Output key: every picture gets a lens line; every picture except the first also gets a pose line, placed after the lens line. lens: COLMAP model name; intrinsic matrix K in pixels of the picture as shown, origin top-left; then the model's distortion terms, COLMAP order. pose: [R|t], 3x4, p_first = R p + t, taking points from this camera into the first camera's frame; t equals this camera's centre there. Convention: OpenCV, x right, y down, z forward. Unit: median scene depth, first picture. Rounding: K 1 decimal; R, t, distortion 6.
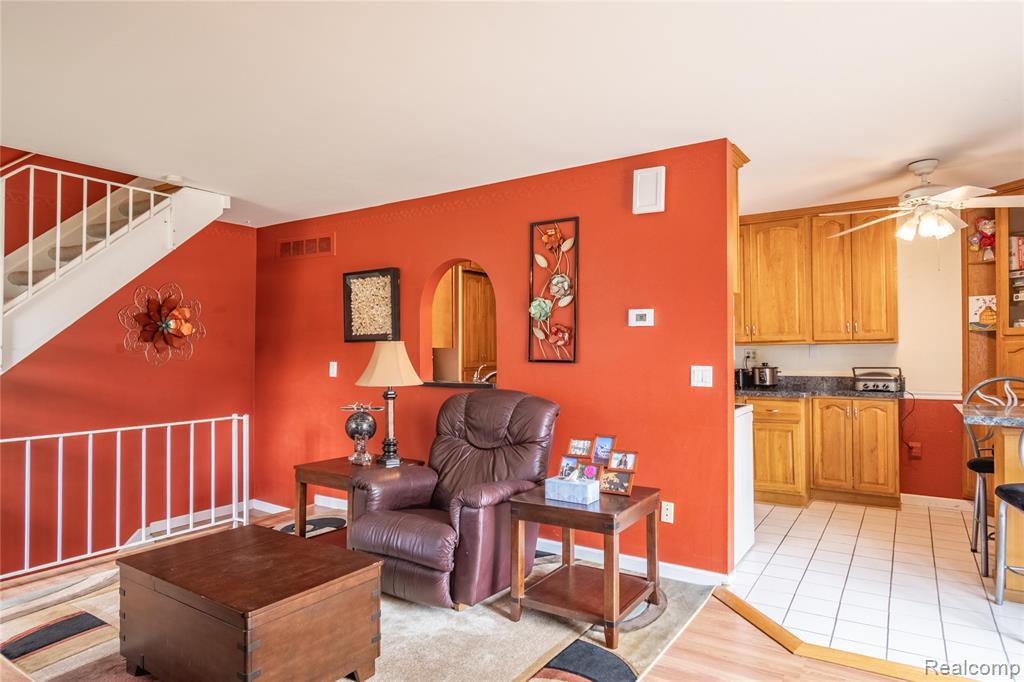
lens RADIAL K [[598.8, 0, 512.2], [0, 598.8, 346.8], [0, 0, 1]] dist [0.007653, -0.002382]
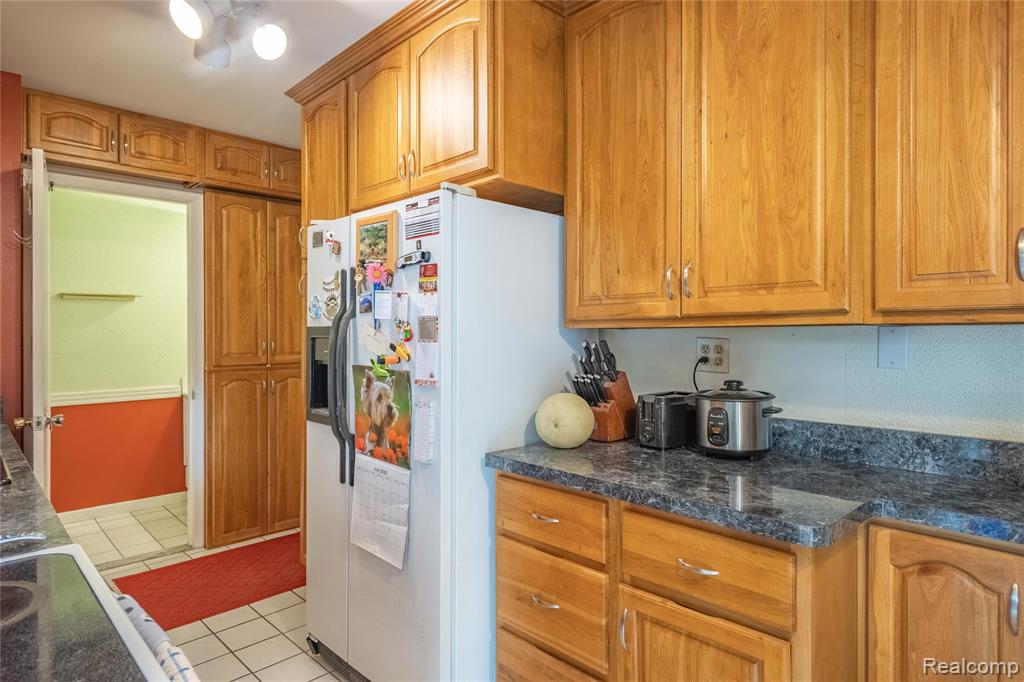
lens RADIAL K [[598.8, 0, 509.3], [0, 598.8, 335.1], [0, 0, 1]] dist [0.007653, -0.002382]
pose [[0.978366, 0.004835, -0.206826, 0.382884], [-0.001541, 0.999869, 0.016087, -0.003769], [0.206877, -0.015420, 0.978245, 0.674858]]
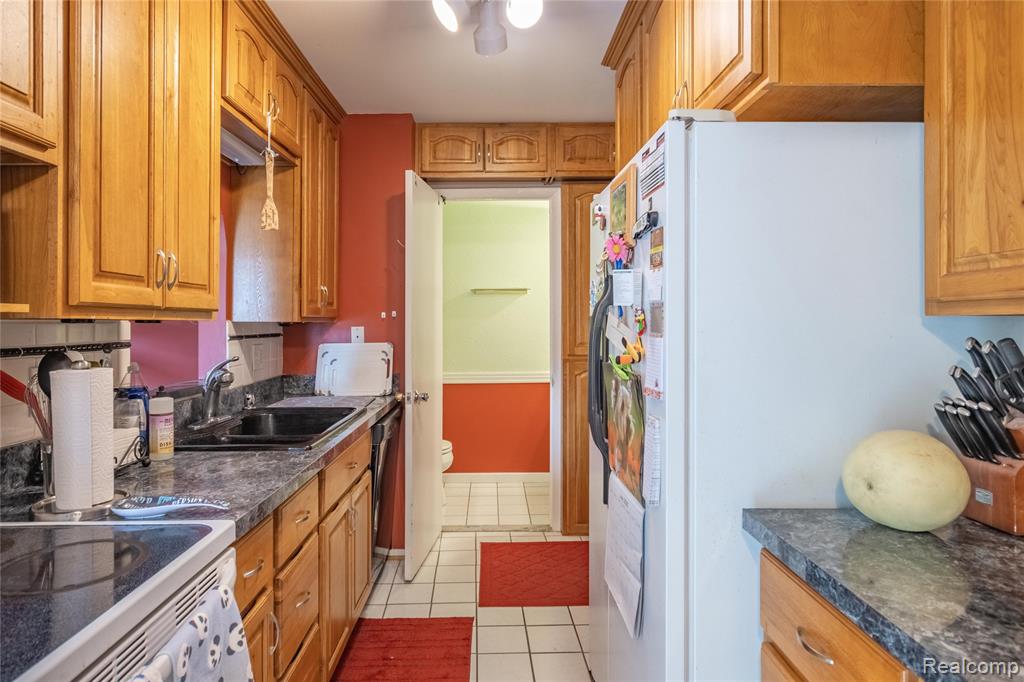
lens RADIAL K [[598.8, 0, 486.1], [0, 598.8, 316.3], [0, 0, 1]] dist [0.007653, -0.002382]
pose [[0.552194, -0.003969, -0.833706, 0.436155], [0.009007, 0.999959, 0.001205, -0.003536], [0.833667, -0.008175, 0.552207, 0.810559]]
